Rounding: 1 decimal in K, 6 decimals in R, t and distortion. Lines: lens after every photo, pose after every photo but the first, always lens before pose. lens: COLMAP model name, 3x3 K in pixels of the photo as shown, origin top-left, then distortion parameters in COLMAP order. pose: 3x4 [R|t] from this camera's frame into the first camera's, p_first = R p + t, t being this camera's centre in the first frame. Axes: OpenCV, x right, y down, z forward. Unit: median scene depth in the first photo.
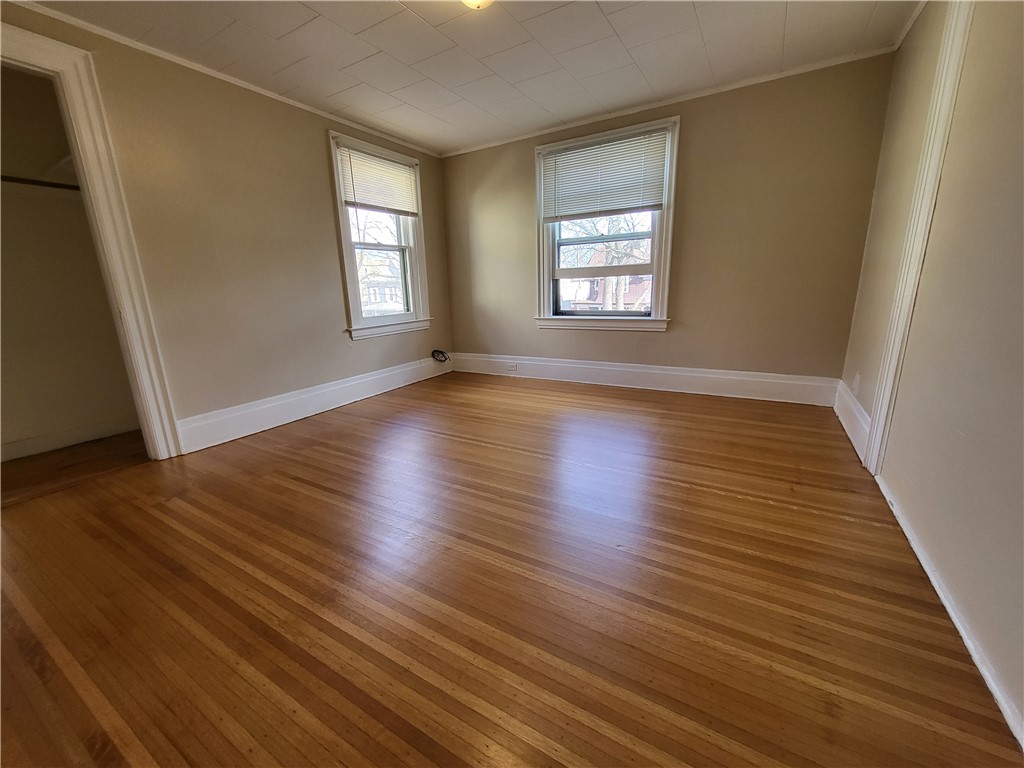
lens RADIAL K [[403.3, 0, 507.5], [0, 403.3, 383.3], [0, 0, 1]] dist [-0.001200, -0.000801]
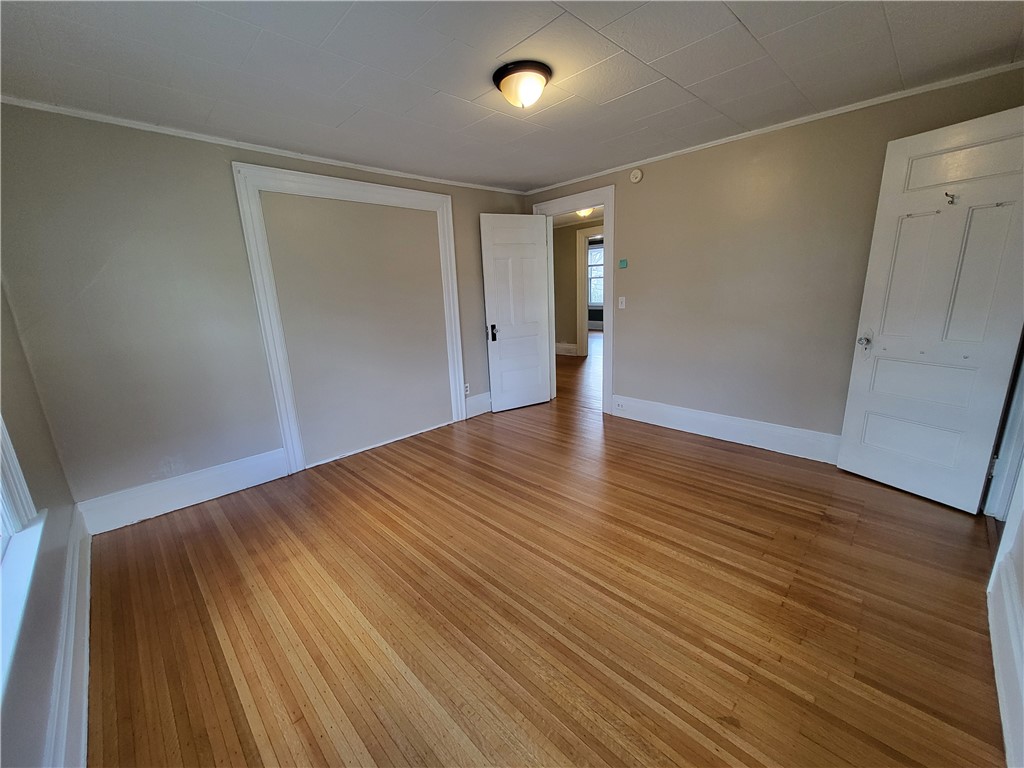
lens RADIAL K [[403.3, 0, 507.5], [0, 403.3, 383.3], [0, 0, 1]] dist [-0.001200, -0.000801]
pose [[-0.964772, 0.008733, 0.262941, -0.262133], [0.130183, 0.884357, 0.448291, -0.641113], [-0.228619, 0.466729, -0.854340, 1.921548]]
